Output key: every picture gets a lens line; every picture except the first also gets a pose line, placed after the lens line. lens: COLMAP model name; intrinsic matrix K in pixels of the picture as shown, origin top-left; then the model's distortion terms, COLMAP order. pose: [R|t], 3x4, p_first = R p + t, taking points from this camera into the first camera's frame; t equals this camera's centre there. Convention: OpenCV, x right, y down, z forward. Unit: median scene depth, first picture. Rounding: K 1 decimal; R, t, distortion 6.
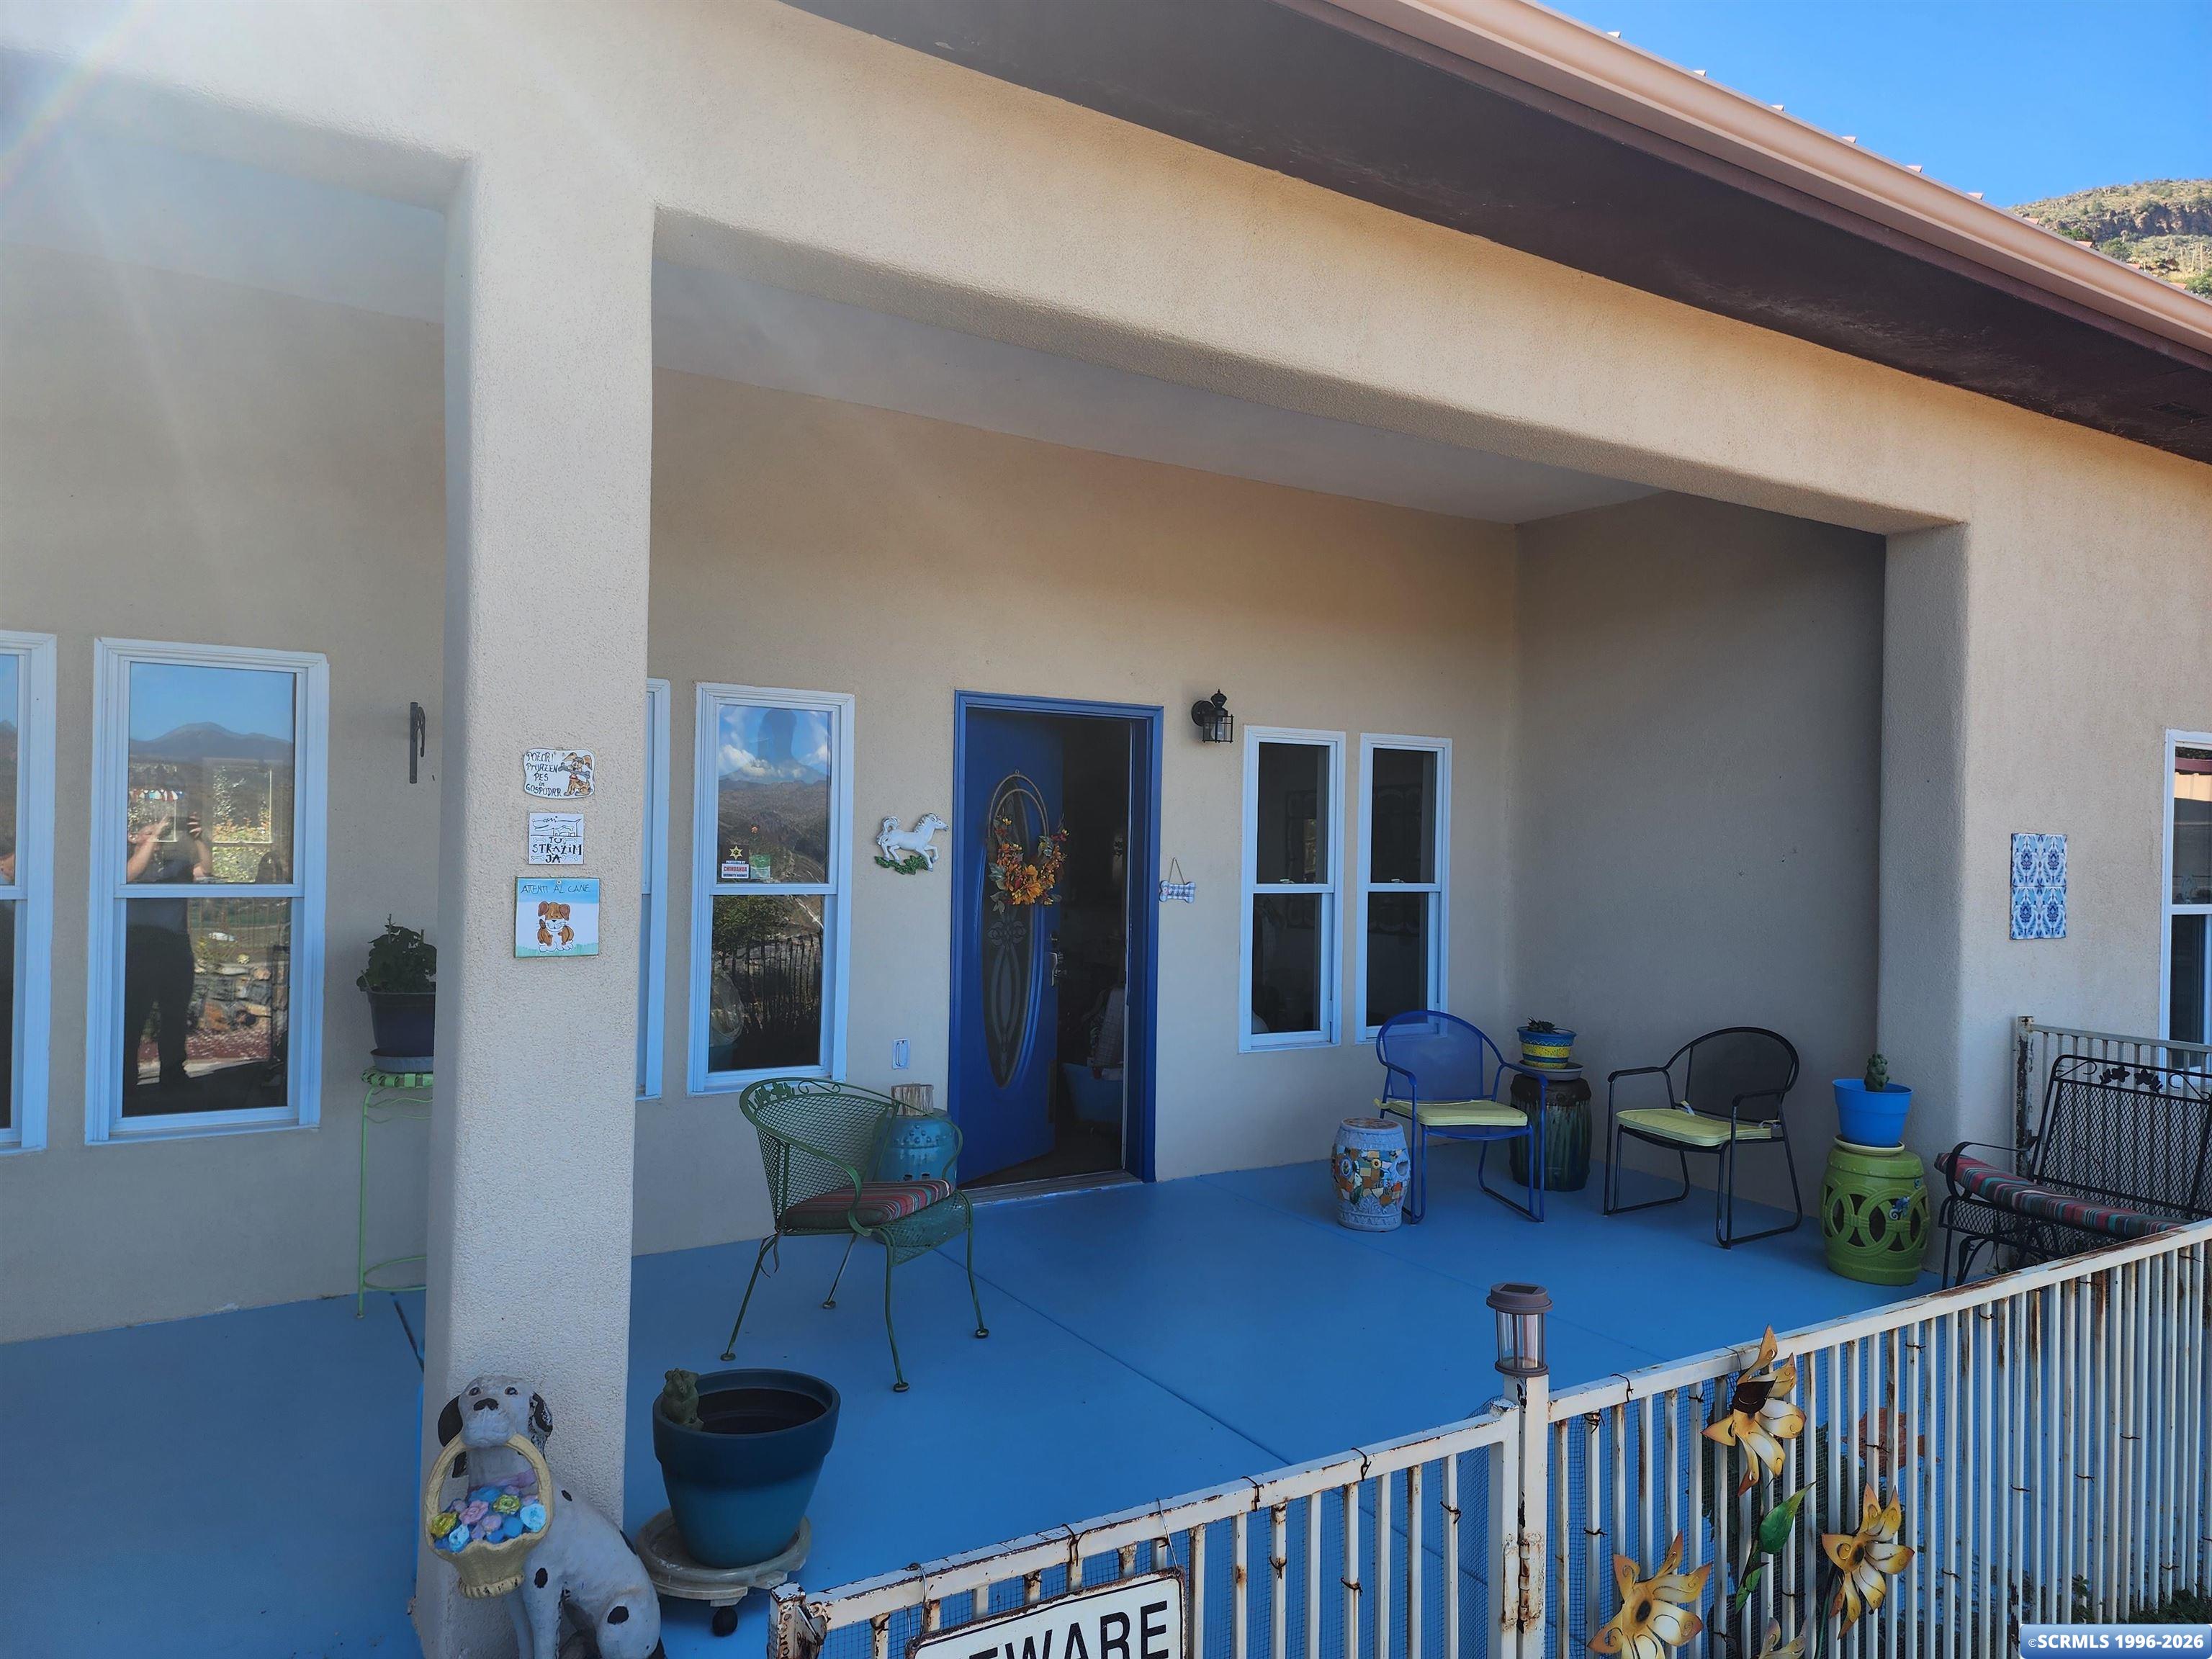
lens RADIAL K [[1467.0, 0, 1093.6], [0, 1467.0, 821.9], [0, 0, 1]] dist [0.092228, -0.118484]
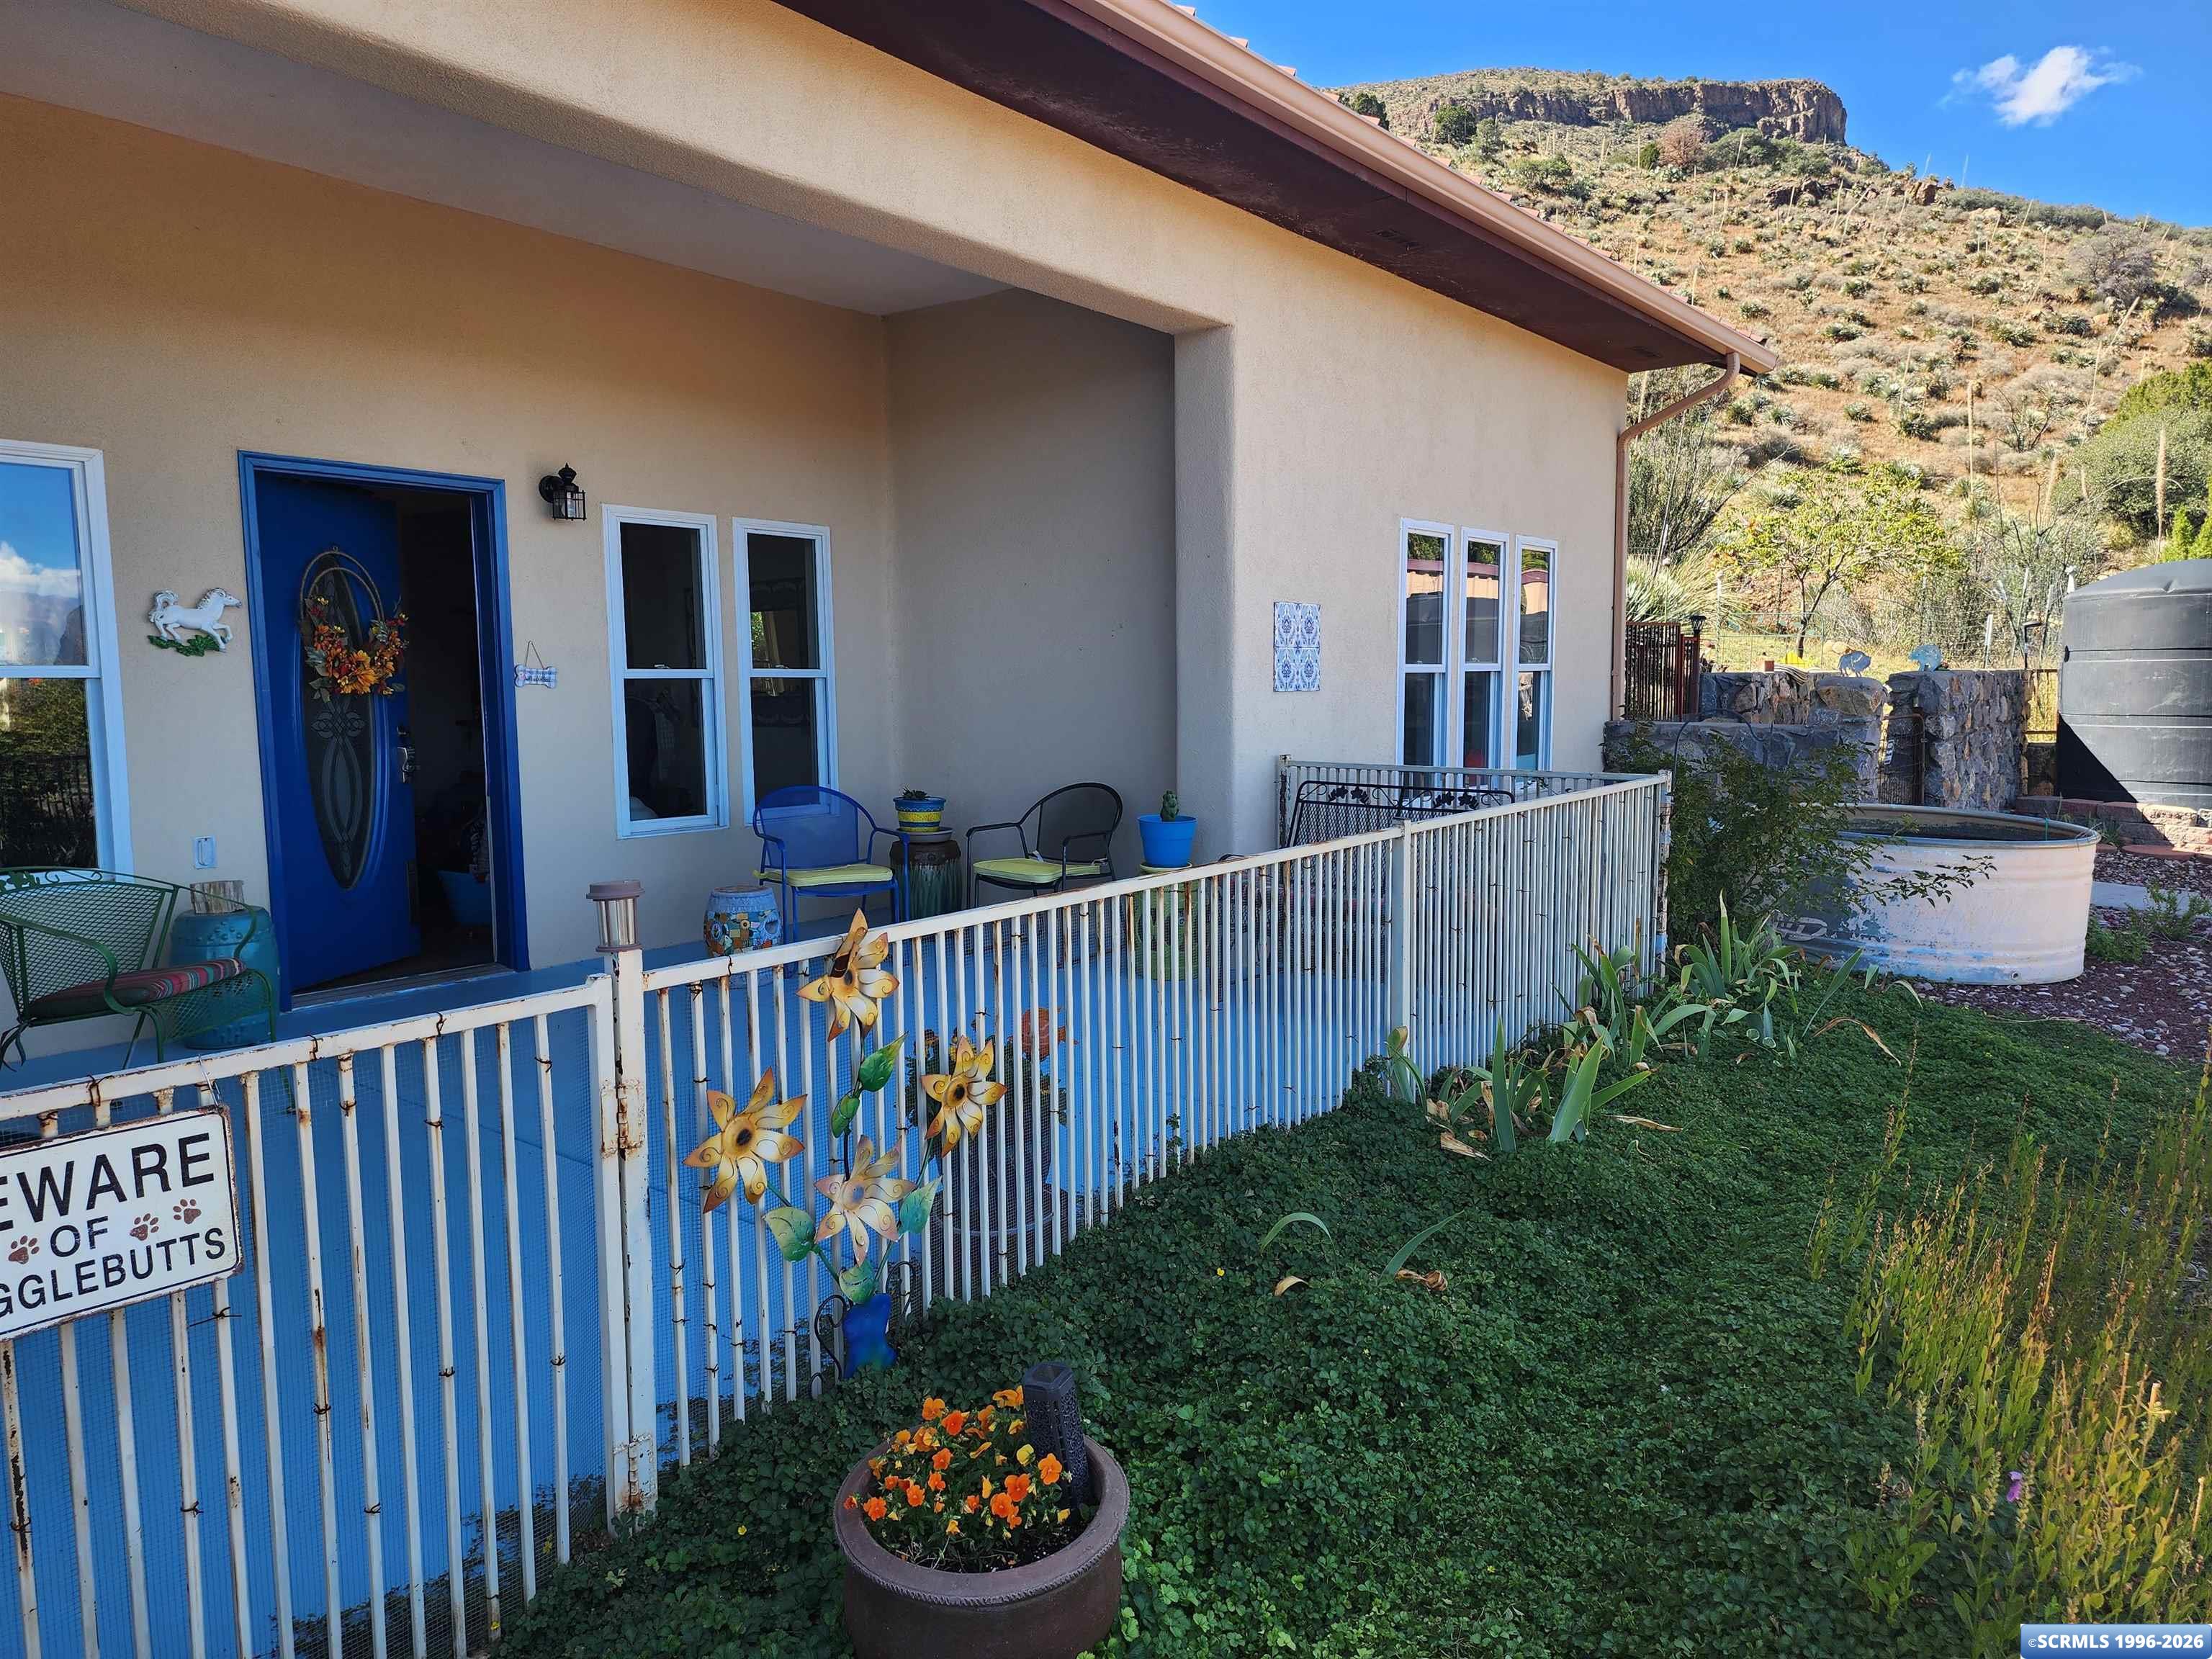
lens RADIAL K [[1478.0, 0, 1152.3], [0, 1478.0, 836.5], [0, 0, 1]] dist [0.046902, -0.056106]
pose [[0.932093, -0.063088, 0.356682, 0.088817], [0.021807, 0.992703, 0.118596, 0.050183], [-0.361561, -0.102764, 0.926668, -0.075065]]
